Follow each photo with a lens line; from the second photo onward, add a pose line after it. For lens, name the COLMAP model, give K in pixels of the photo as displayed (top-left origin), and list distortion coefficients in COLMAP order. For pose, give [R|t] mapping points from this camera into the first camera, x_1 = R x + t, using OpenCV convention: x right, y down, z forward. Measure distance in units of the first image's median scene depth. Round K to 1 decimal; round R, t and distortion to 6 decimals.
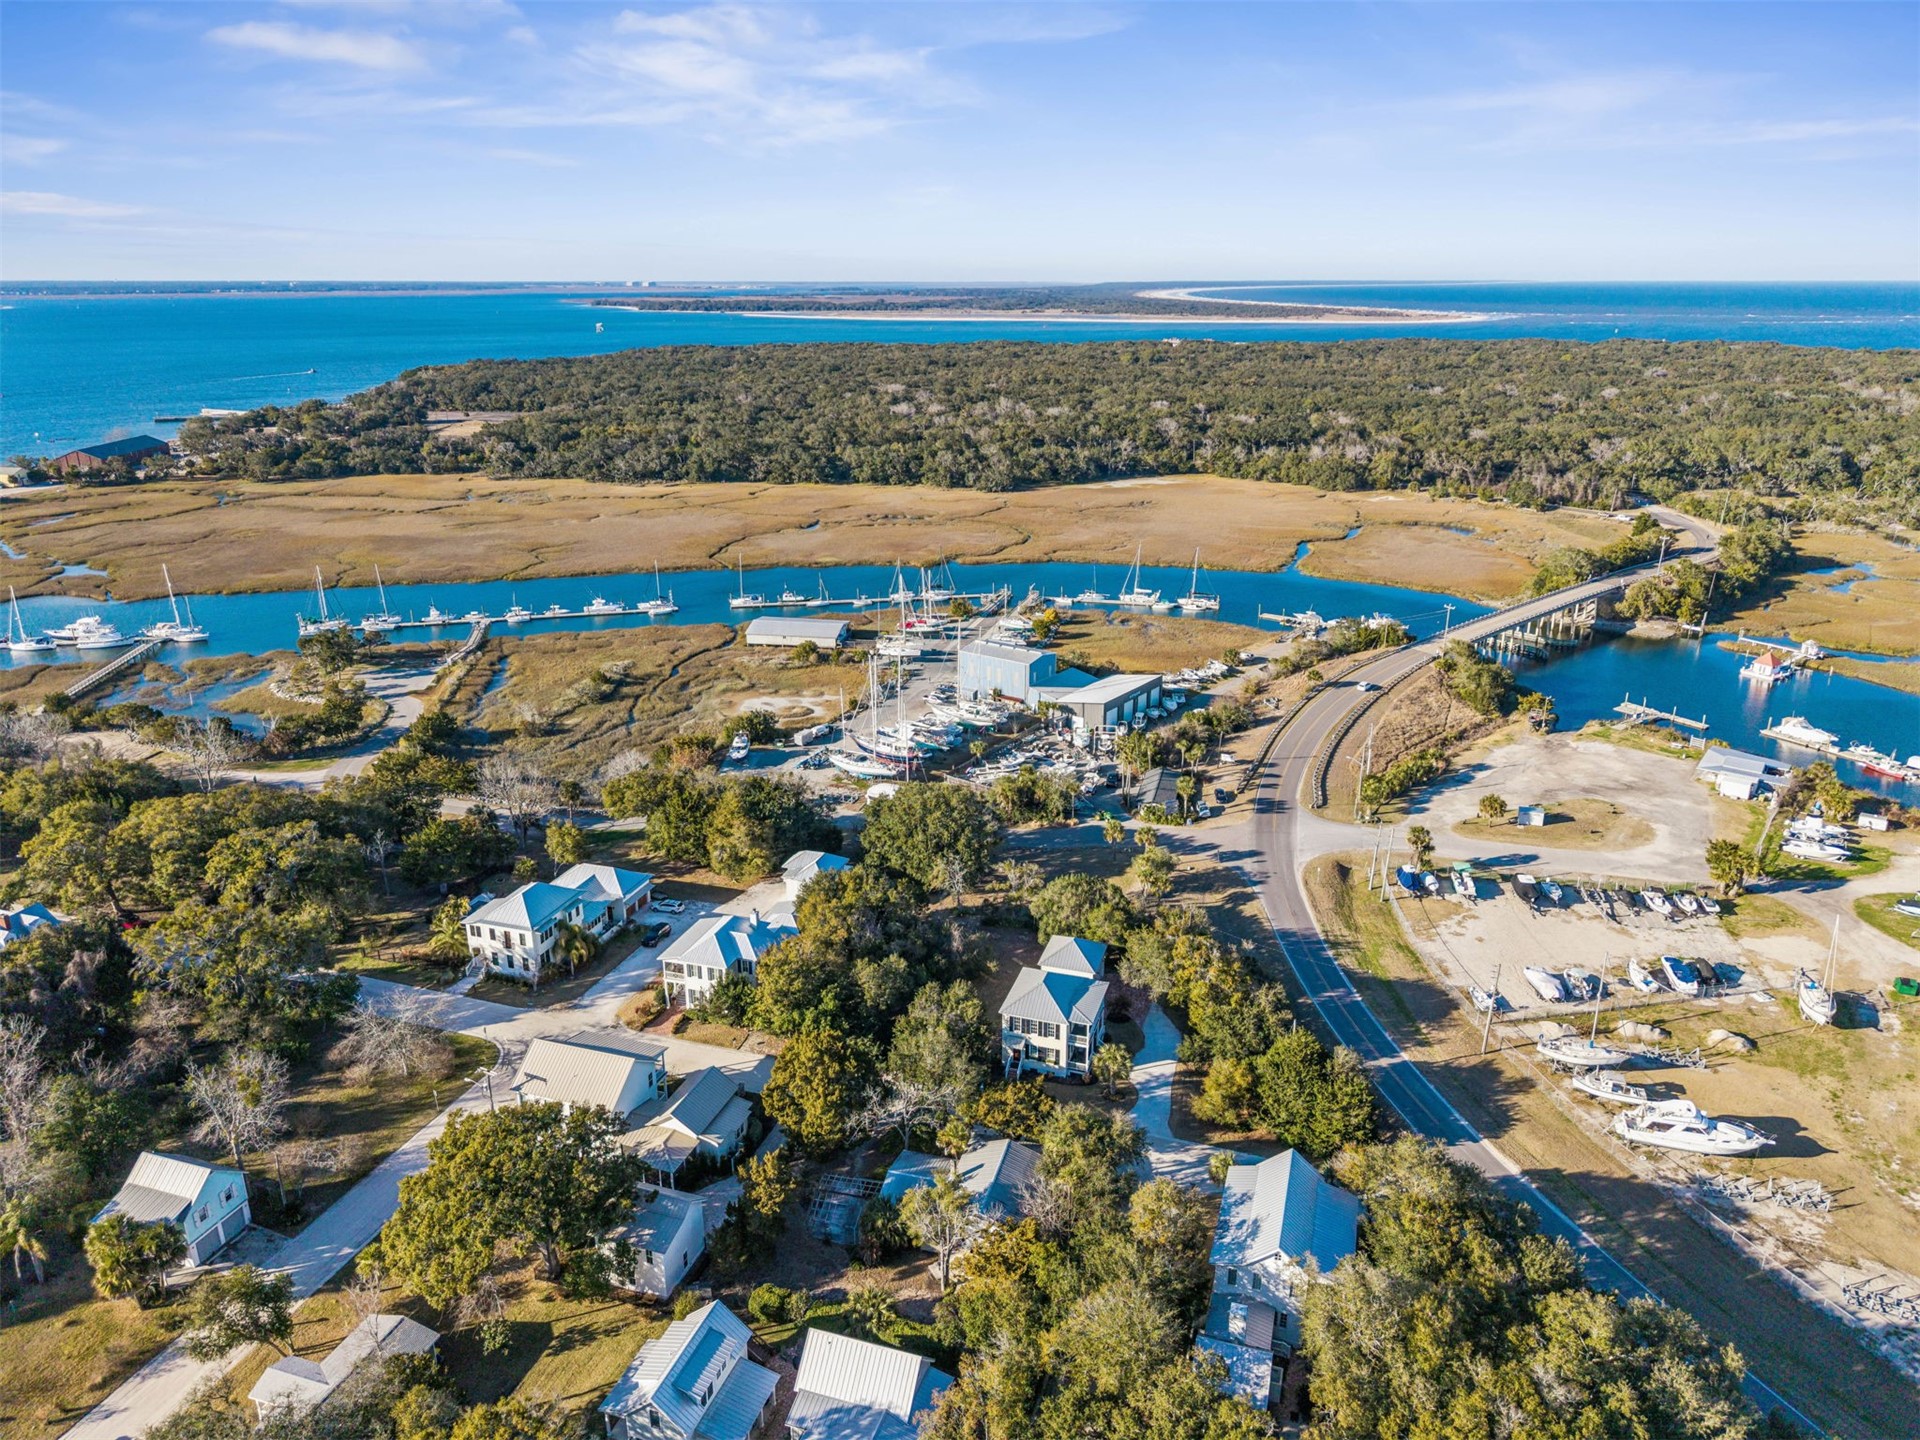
lens RADIAL K [[1293.9, 0, 948.4], [0, 1293.9, 724.9], [0, 0, 1]] dist [0.074627, -0.124949]
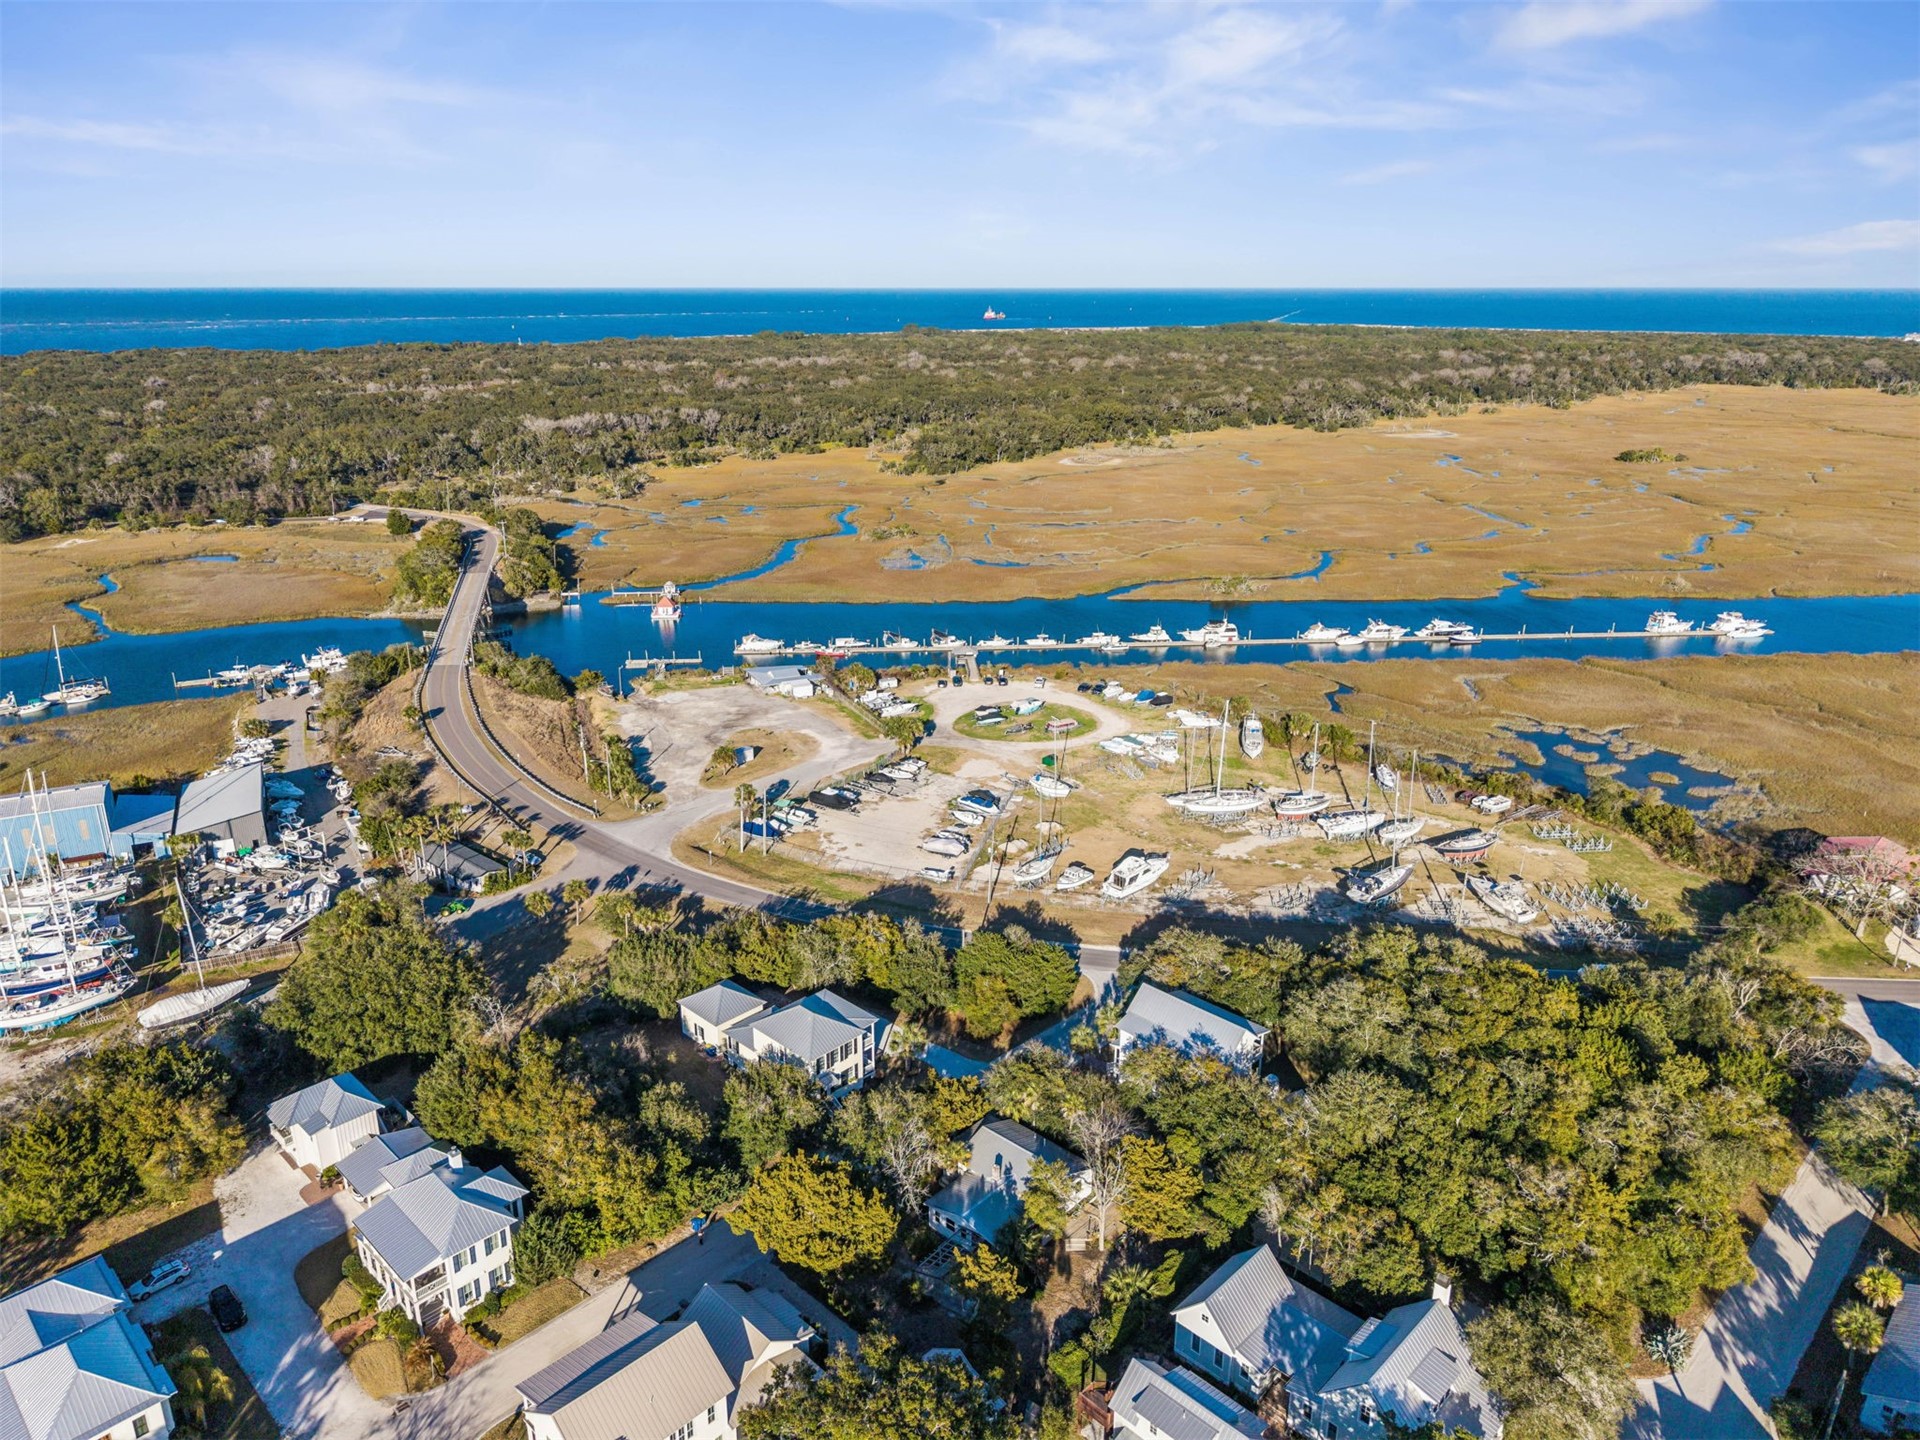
lens RADIAL K [[1293.9, 0, 948.4], [0, 1293.9, 724.9], [0, 0, 1]] dist [0.074627, -0.124949]
pose [[0.458639, -0.289607, 0.840106, -0.347788], [0.292269, 0.941966, 0.165163, -0.074758], [-0.839184, 0.169787, 0.516665, 0.202812]]
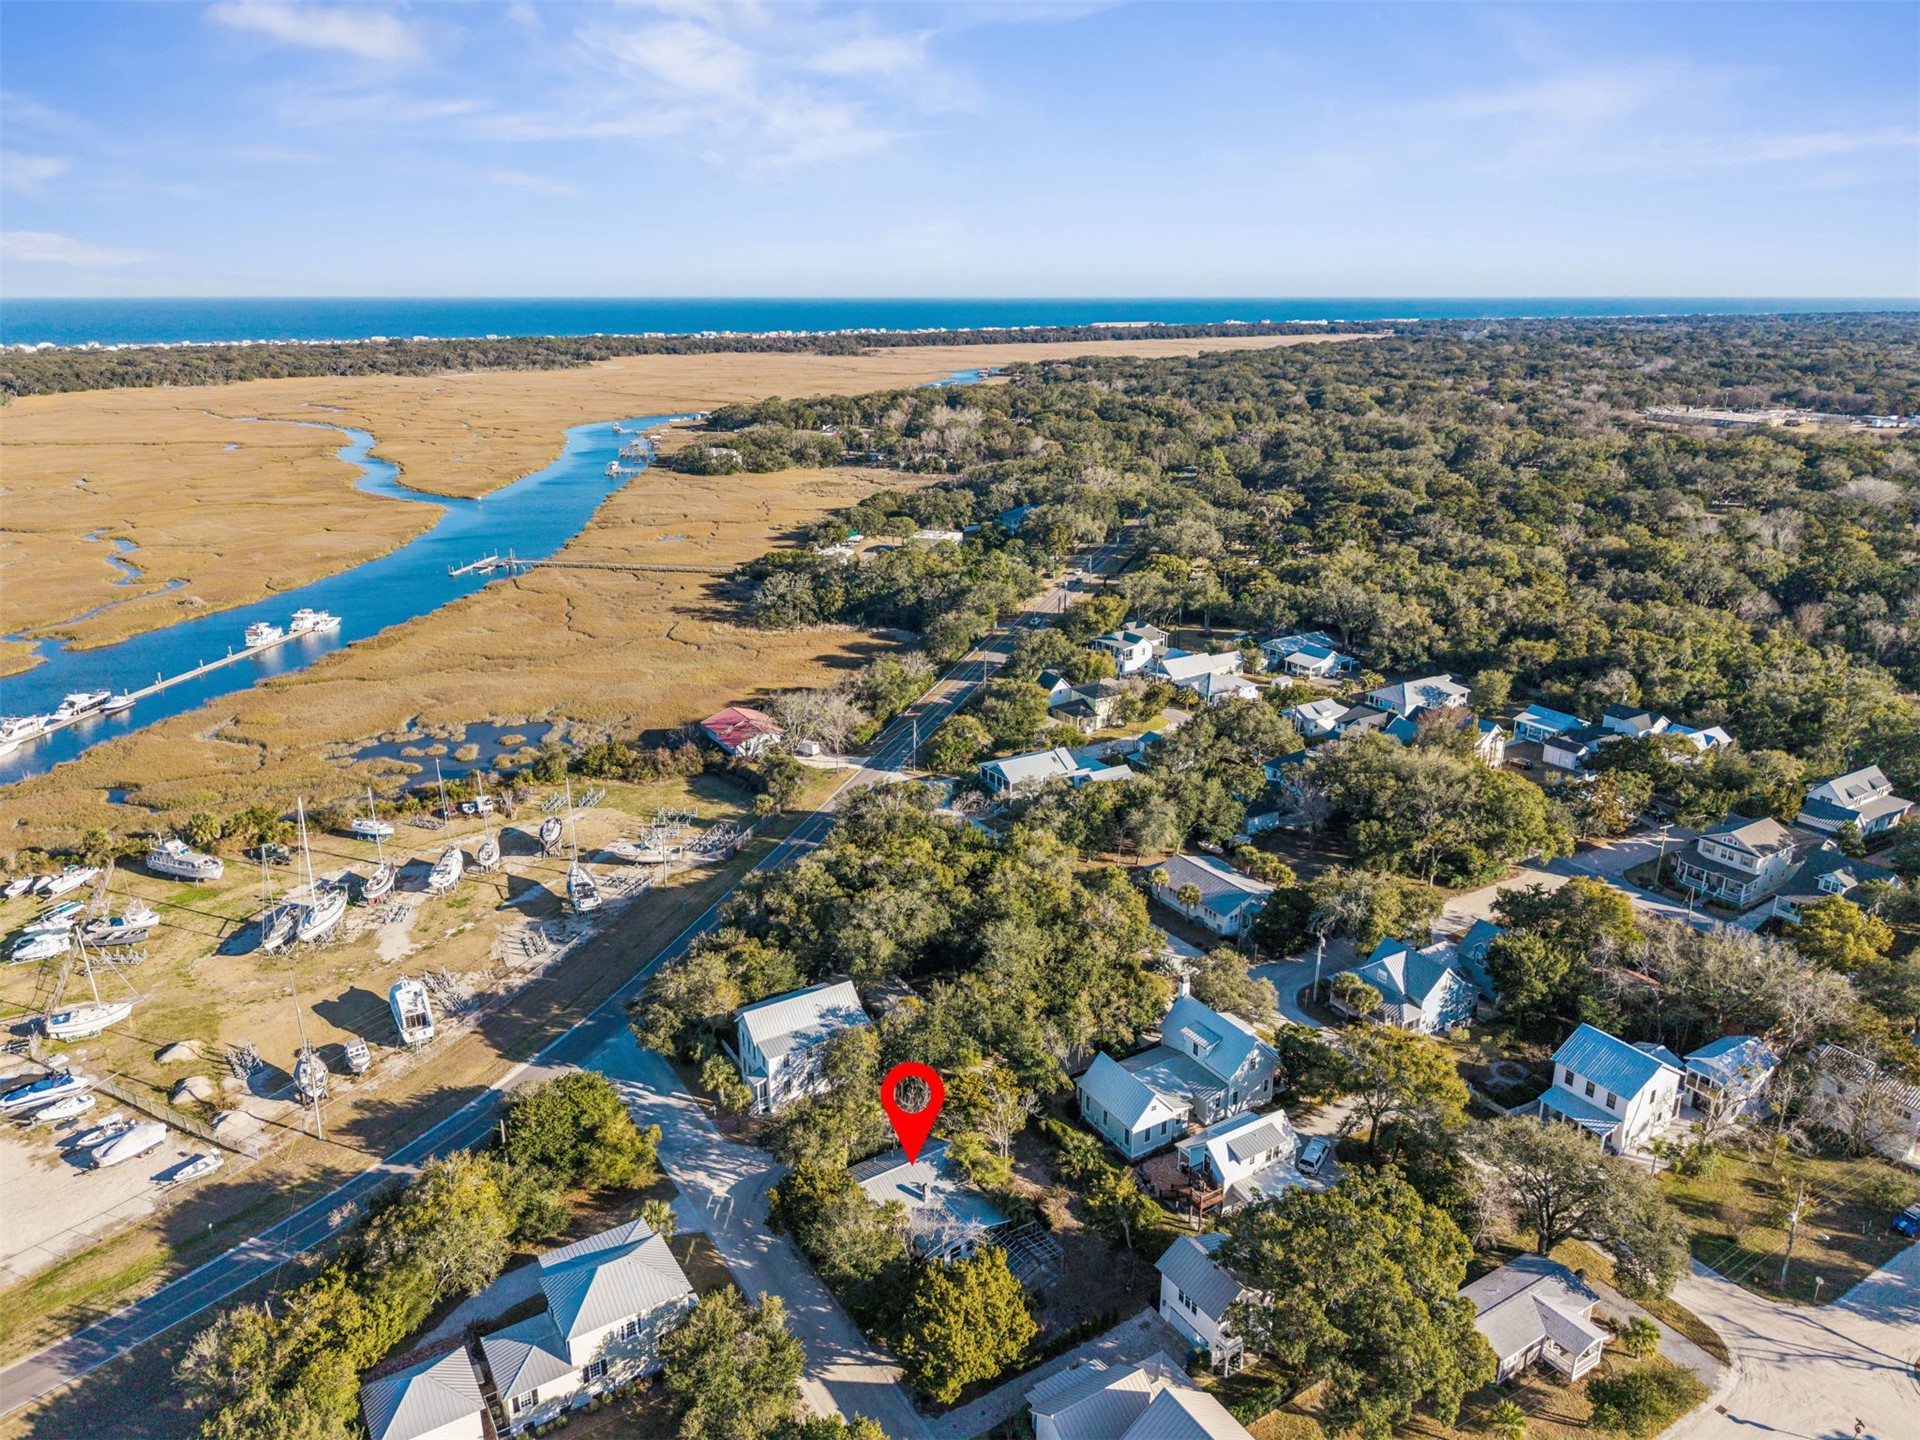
lens RADIAL K [[1293.9, 0, 948.4], [0, 1293.9, 724.9], [0, 0, 1]] dist [0.074627, -0.124949]
pose [[-0.770618, -0.203822, 0.603825, -0.243874], [0.201618, 0.820842, 0.534386, -0.223718], [-0.604565, 0.533549, -0.591461, 0.636298]]
